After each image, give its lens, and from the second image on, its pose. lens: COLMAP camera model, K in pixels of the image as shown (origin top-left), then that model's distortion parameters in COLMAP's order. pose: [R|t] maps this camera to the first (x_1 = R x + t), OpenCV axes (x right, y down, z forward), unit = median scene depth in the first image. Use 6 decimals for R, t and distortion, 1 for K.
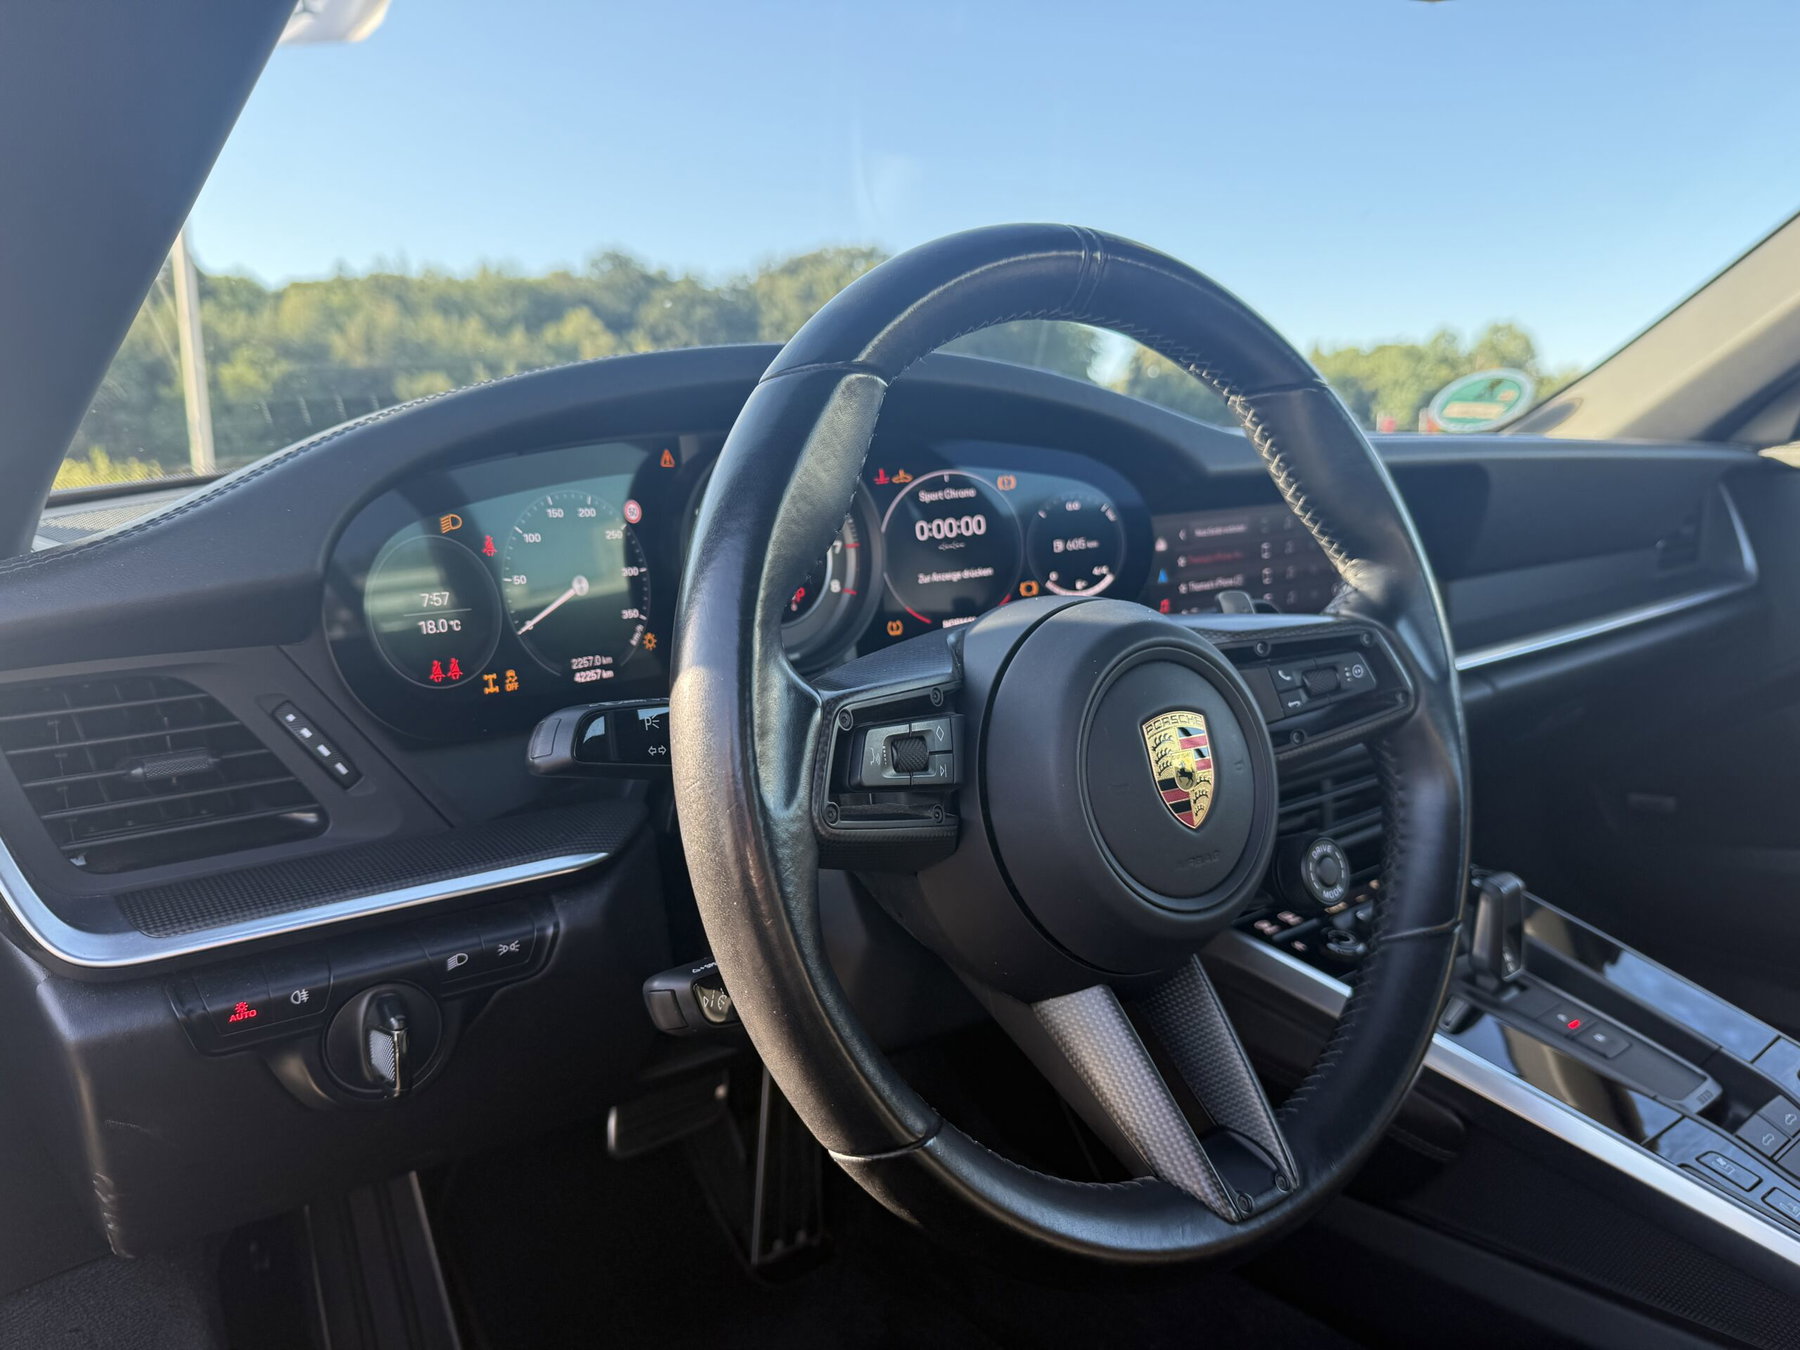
lens RADIAL K [[1276.3, 0, 908.8], [0, 1276.3, 697.9], [0, 0, 1]] dist [0.031122, -0.043761]
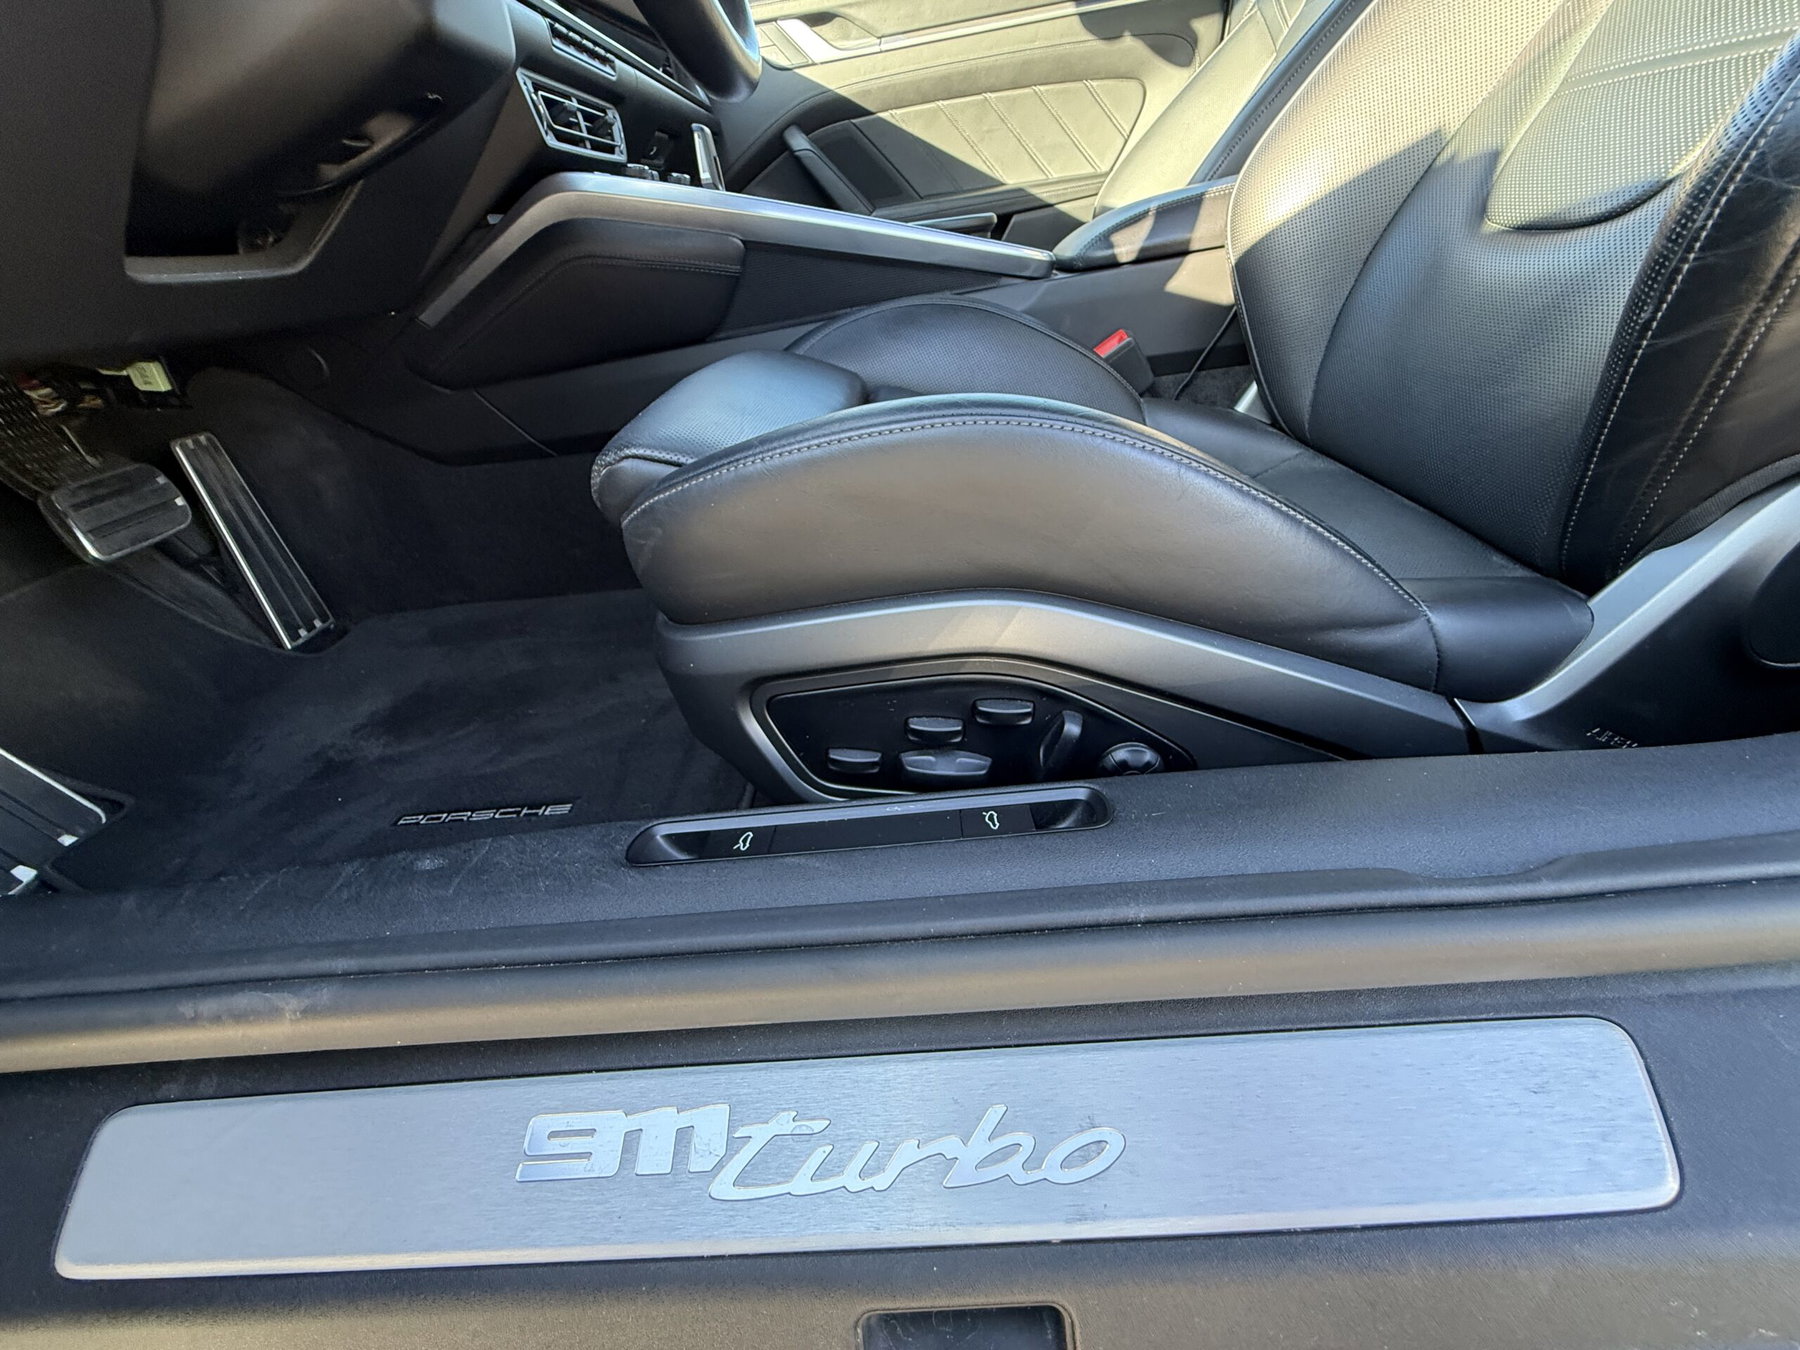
lens RADIAL K [[719.2, 0, 892.5], [0, 719.2, 683.3], [0, 0, 1]] dist [-0.003704, 0.002407]
pose [[0.617480, -0.448727, 0.646036, -0.225255], [0.233942, 0.888916, 0.393827, 0.327347], [-0.750993, -0.092046, 0.653864, 0.073374]]
